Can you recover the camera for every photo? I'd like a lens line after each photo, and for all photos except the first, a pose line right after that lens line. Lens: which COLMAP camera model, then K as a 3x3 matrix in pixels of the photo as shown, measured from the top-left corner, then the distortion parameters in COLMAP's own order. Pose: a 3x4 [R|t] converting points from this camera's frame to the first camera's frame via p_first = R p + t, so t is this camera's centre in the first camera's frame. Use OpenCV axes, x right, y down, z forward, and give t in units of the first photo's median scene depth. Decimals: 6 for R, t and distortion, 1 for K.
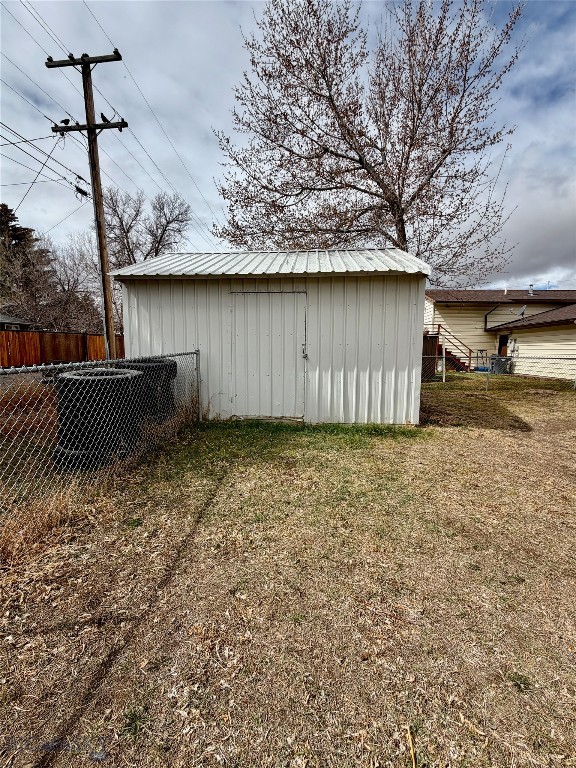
lens RADIAL K [[311.1, 0, 288.0], [0, 311.1, 384.0], [0, 0, 1]] dist [-0.001357, 0.000529]
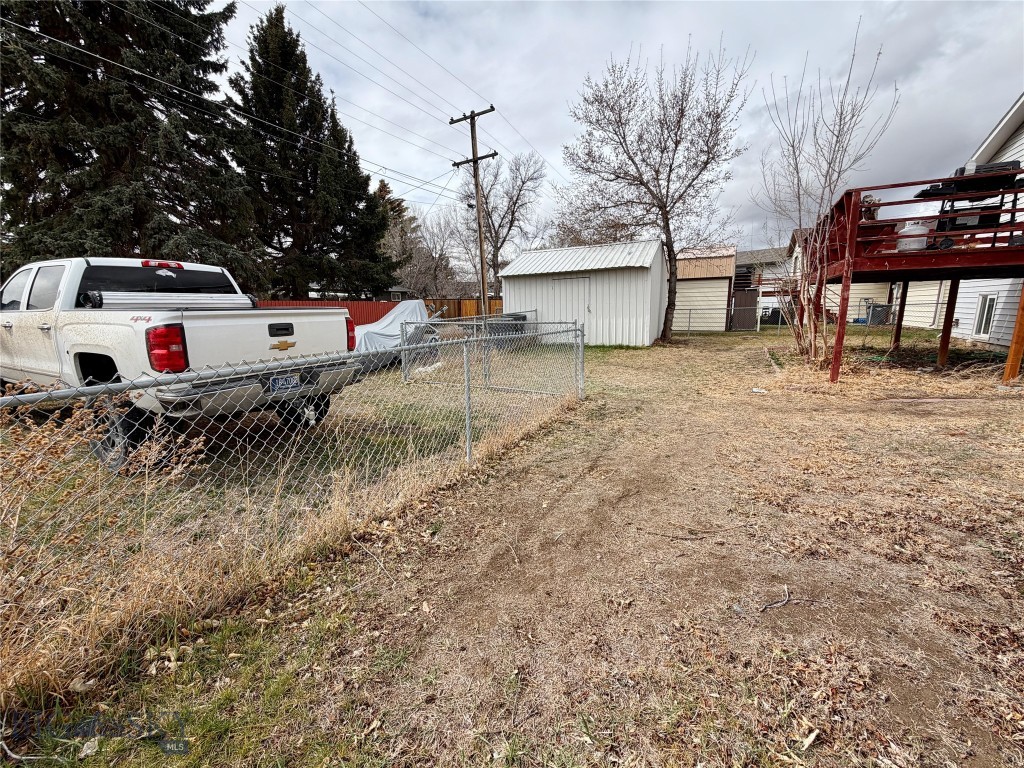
lens RADIAL K [[414.8, 0, 512.0], [0, 414.8, 384.0], [0, 0, 1]] dist [-0.001357, 0.000529]
pose [[0.924731, 0.036252, -0.378891, 0.314284], [-0.009844, 0.997399, 0.071405, 0.097236], [0.380494, -0.062301, 0.922683, -0.820620]]
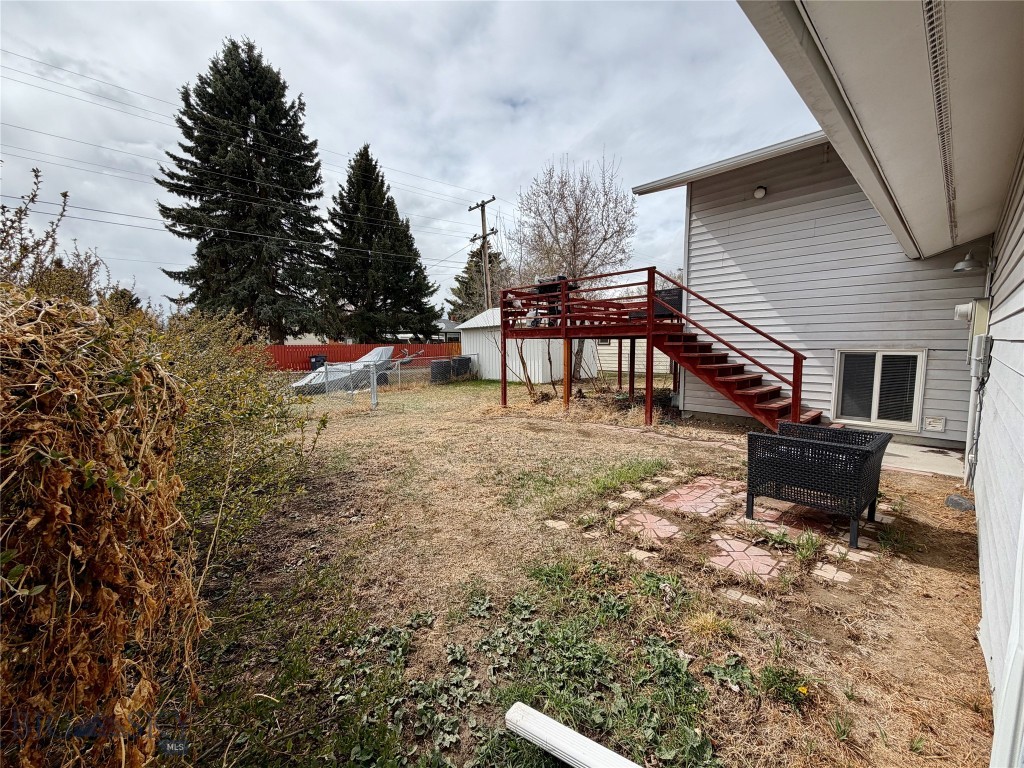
lens RADIAL K [[414.8, 0, 512.0], [0, 414.8, 384.0], [0, 0, 1]] dist [-0.001357, 0.000529]
pose [[0.760155, 0.034721, -0.648813, 1.174778], [-0.048667, 0.998809, -0.003568, 0.080367], [0.647916, 0.034288, 0.760939, -0.791582]]
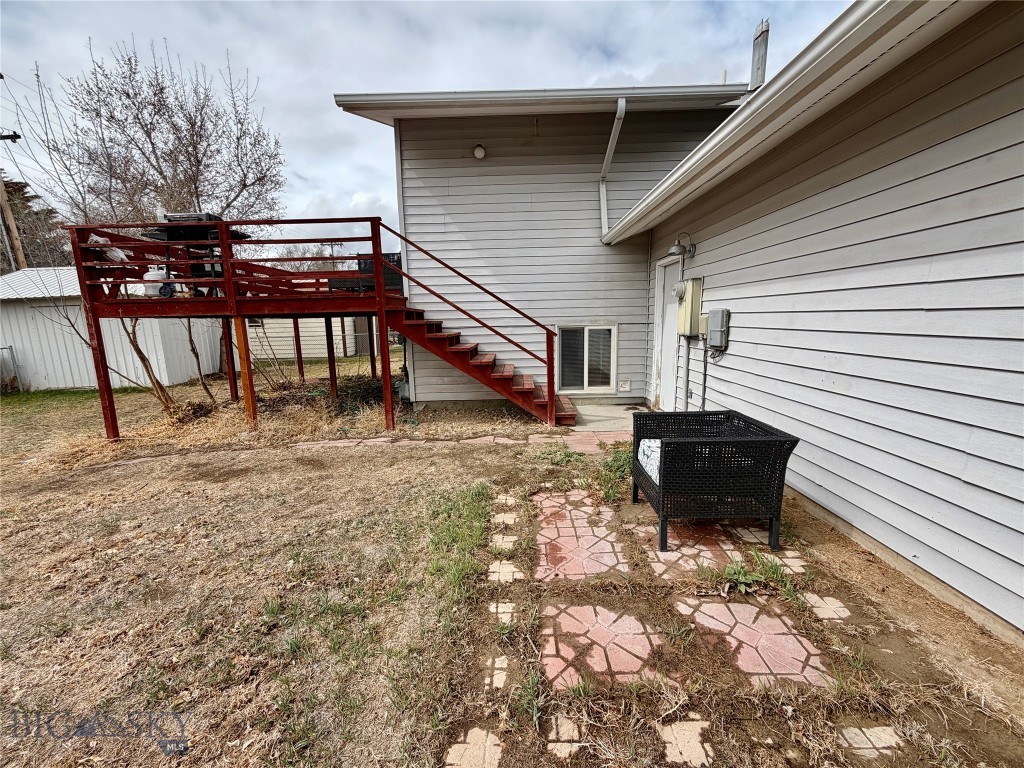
lens RADIAL K [[414.8, 0, 512.0], [0, 414.8, 384.0], [0, 0, 1]] dist [-0.001357, 0.000529]
pose [[0.993635, -0.059574, 0.095606, 0.994592], [0.055327, 0.997386, 0.046477, 0.059903], [-0.098125, -0.040891, 0.994334, -0.644261]]
